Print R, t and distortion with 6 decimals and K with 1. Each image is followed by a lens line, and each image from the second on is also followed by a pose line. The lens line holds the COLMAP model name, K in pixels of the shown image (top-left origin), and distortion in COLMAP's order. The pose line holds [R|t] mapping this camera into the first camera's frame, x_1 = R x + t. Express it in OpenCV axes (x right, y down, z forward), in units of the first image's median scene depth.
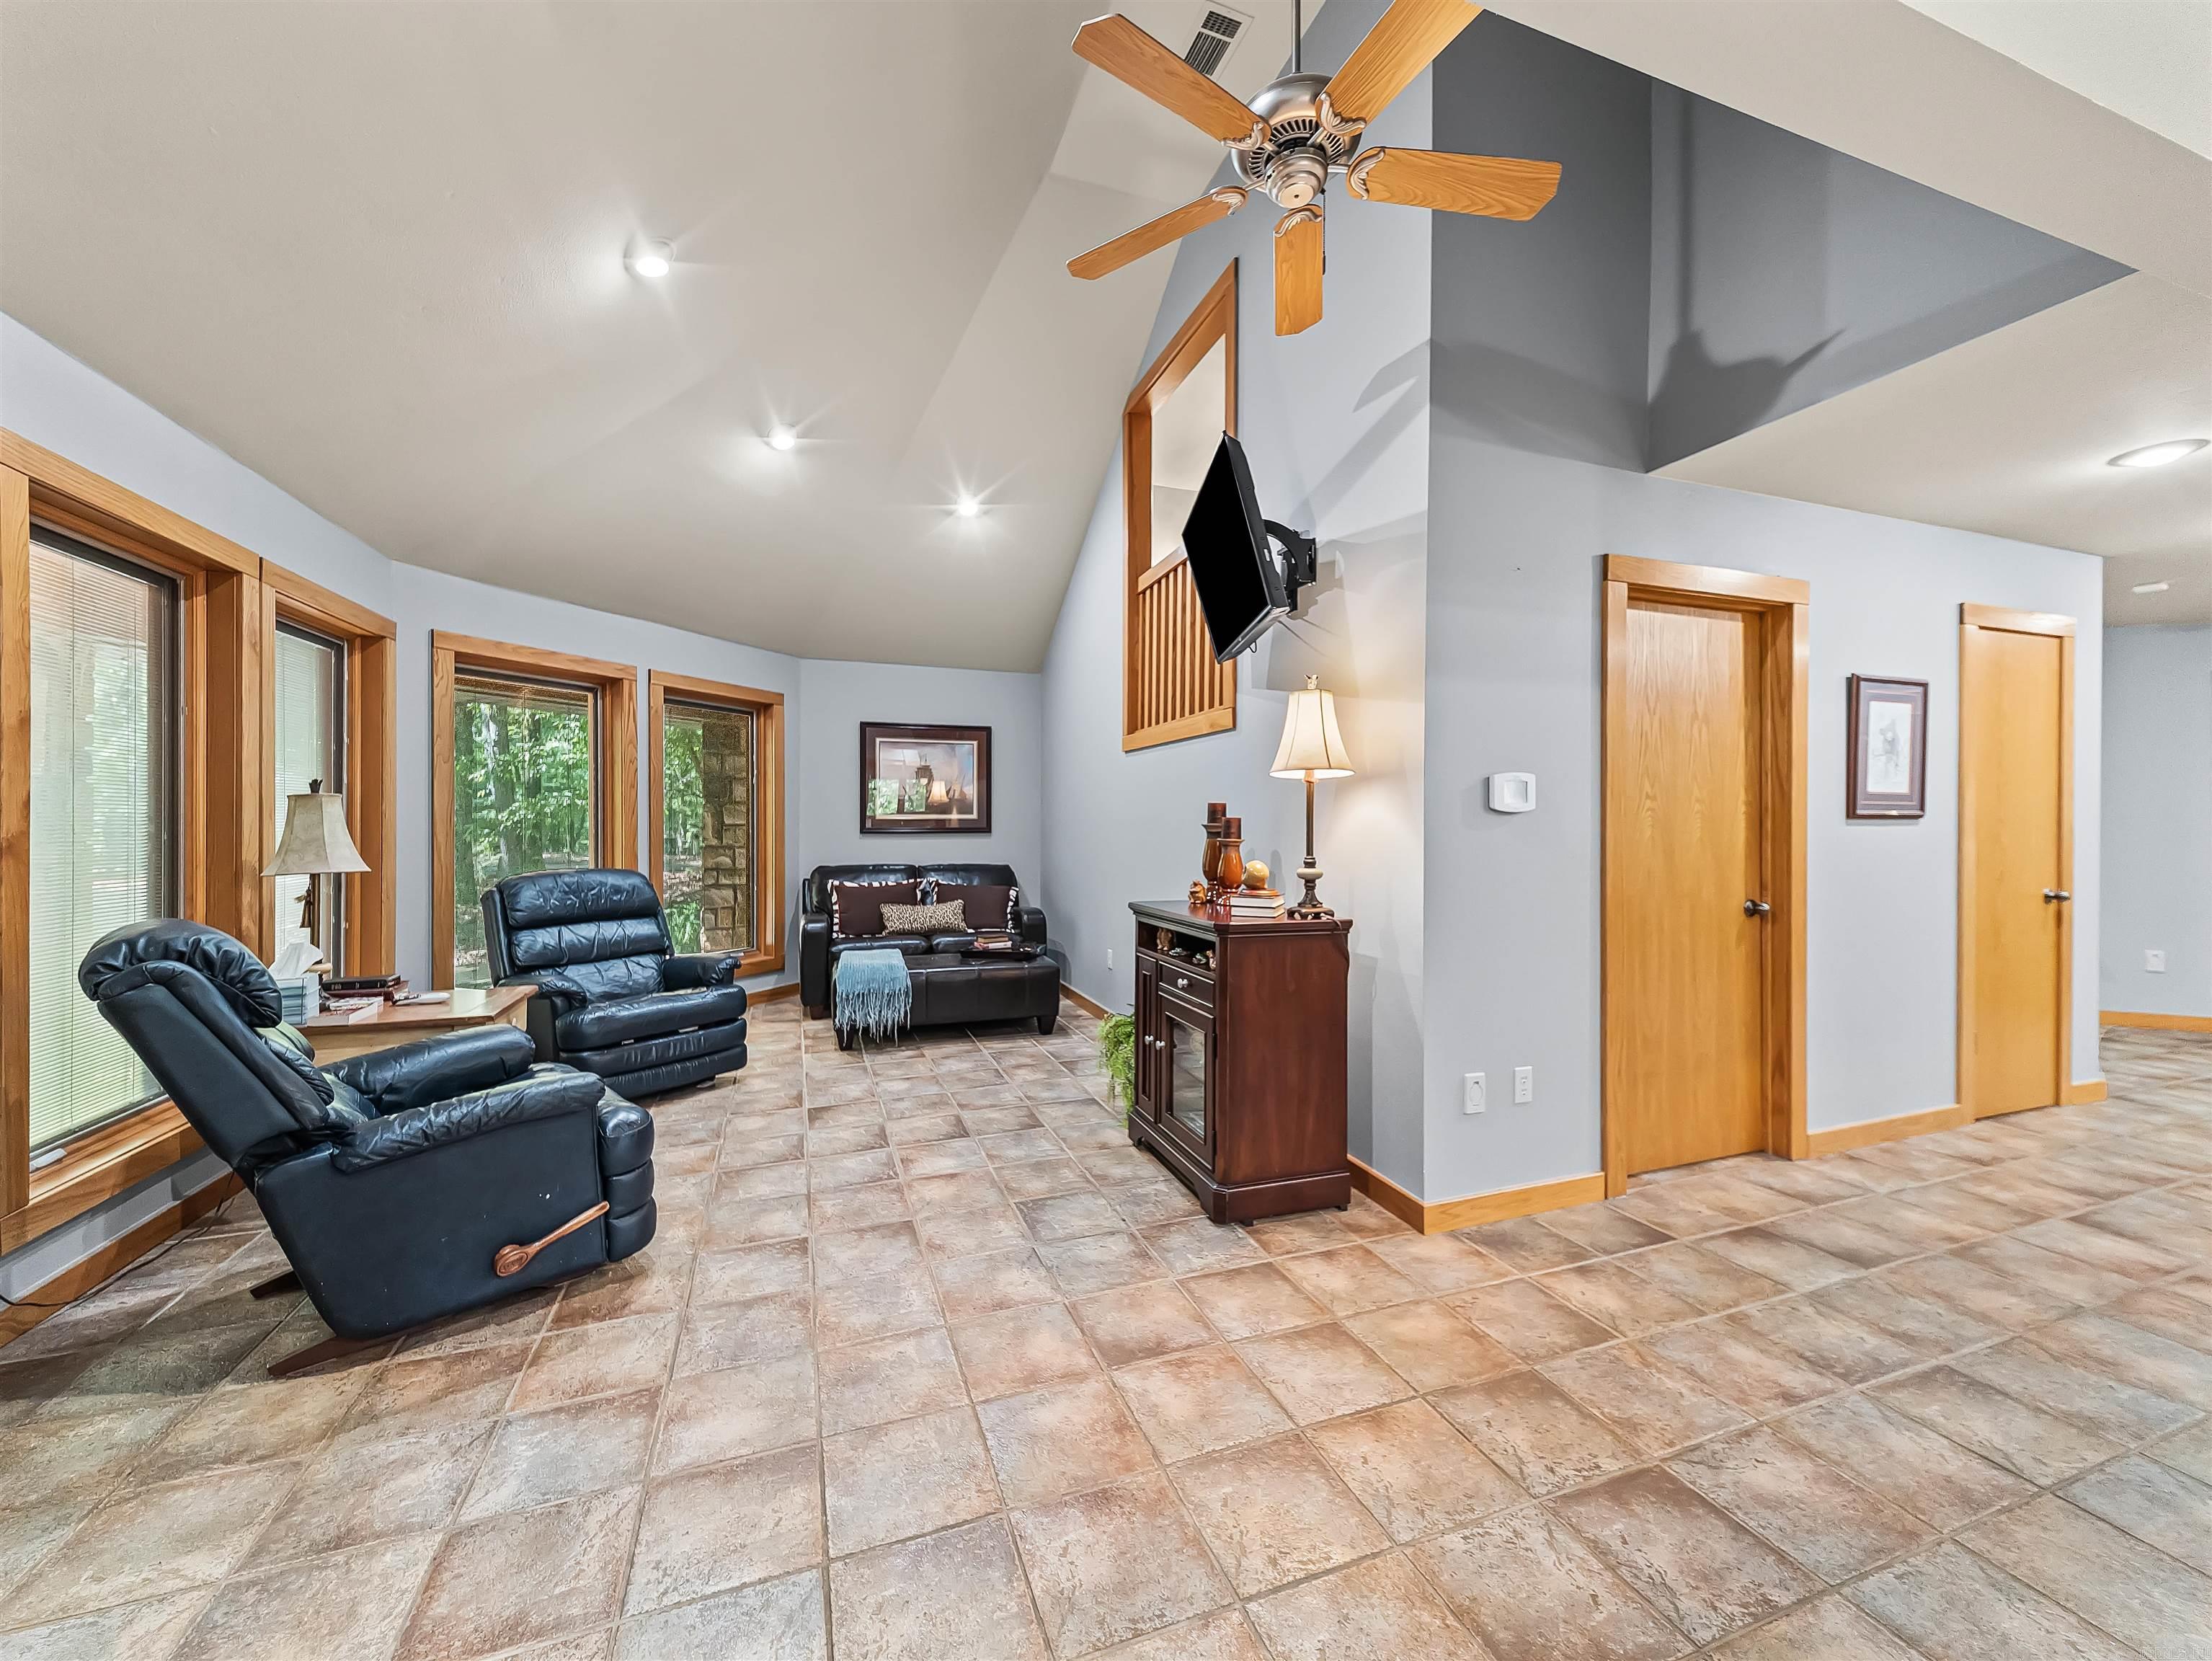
lens RADIAL K [[854.2, 0, 1108.5], [0, 854.2, 818.9], [0, 0, 1]] dist [0.025349, -0.006260]
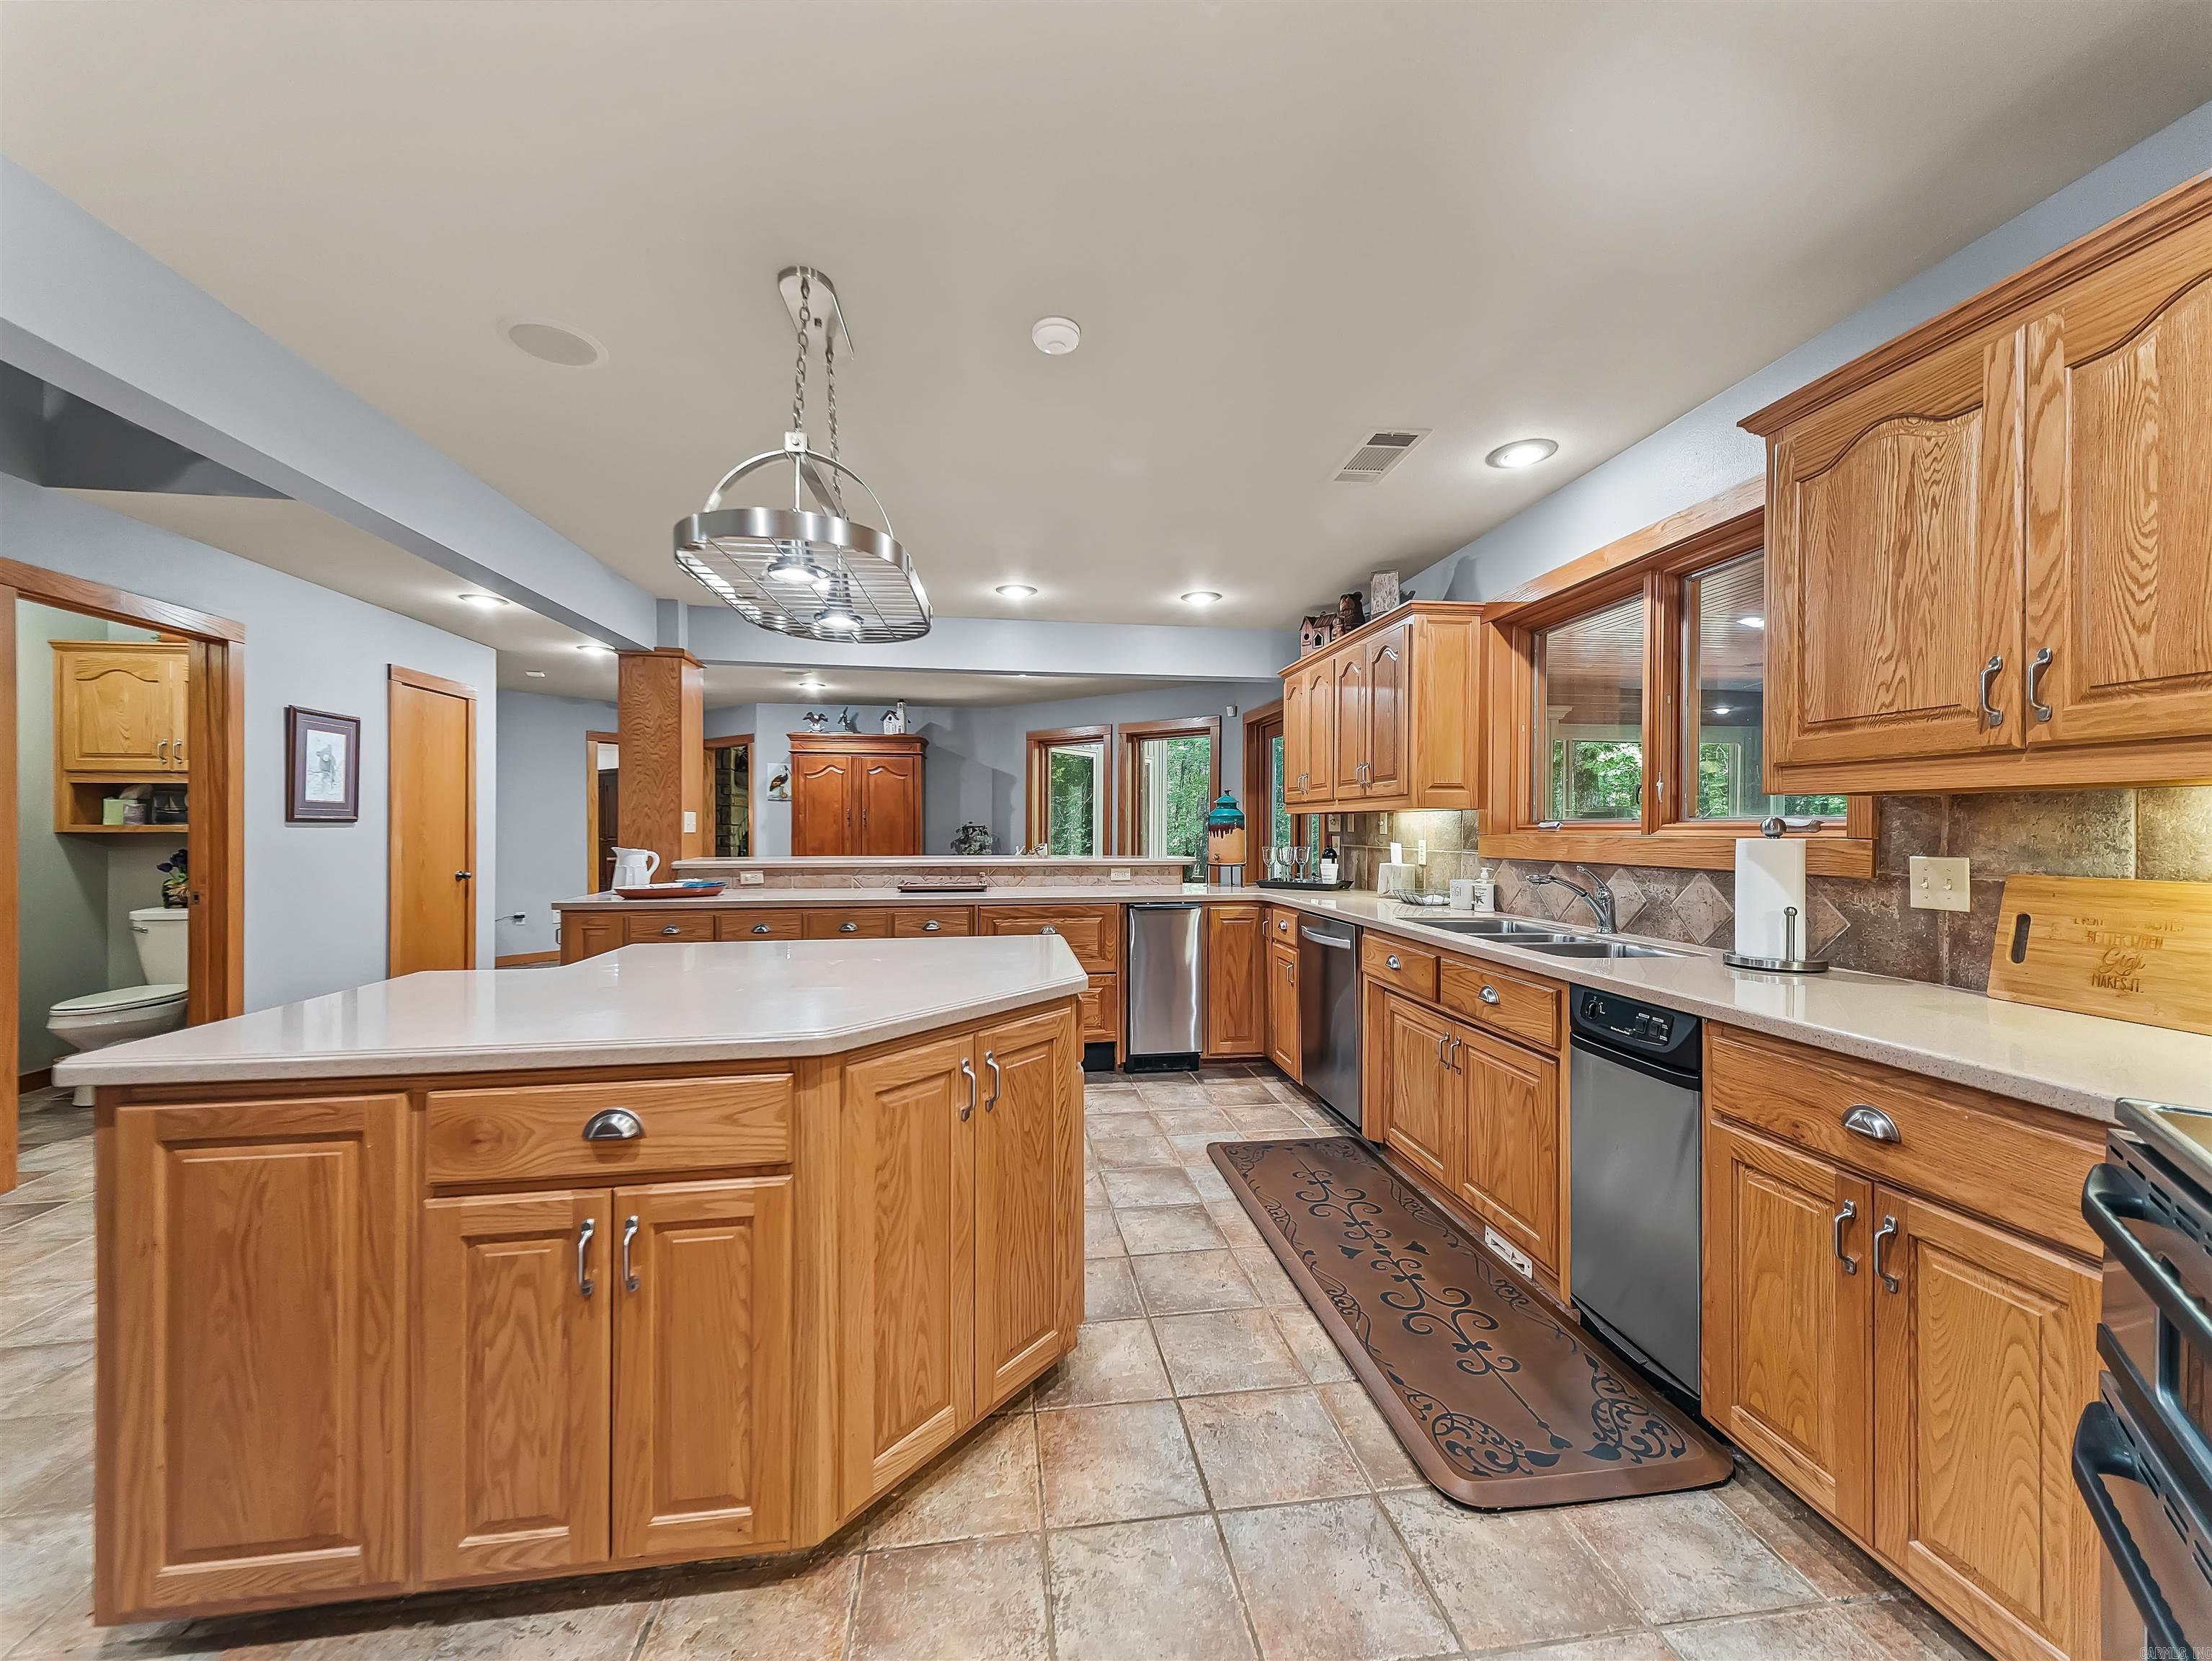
lens RADIAL K [[854.2, 0, 1101.4], [0, 854.2, 827.9], [0, 0, 1]] dist [0.025349, -0.006260]
pose [[0.215930, -0.001872, 0.976407, -0.113941], [0.000958, 0.999998, 0.001705, 0.008057], [-0.976408, 0.000568, 0.215931, -0.407884]]
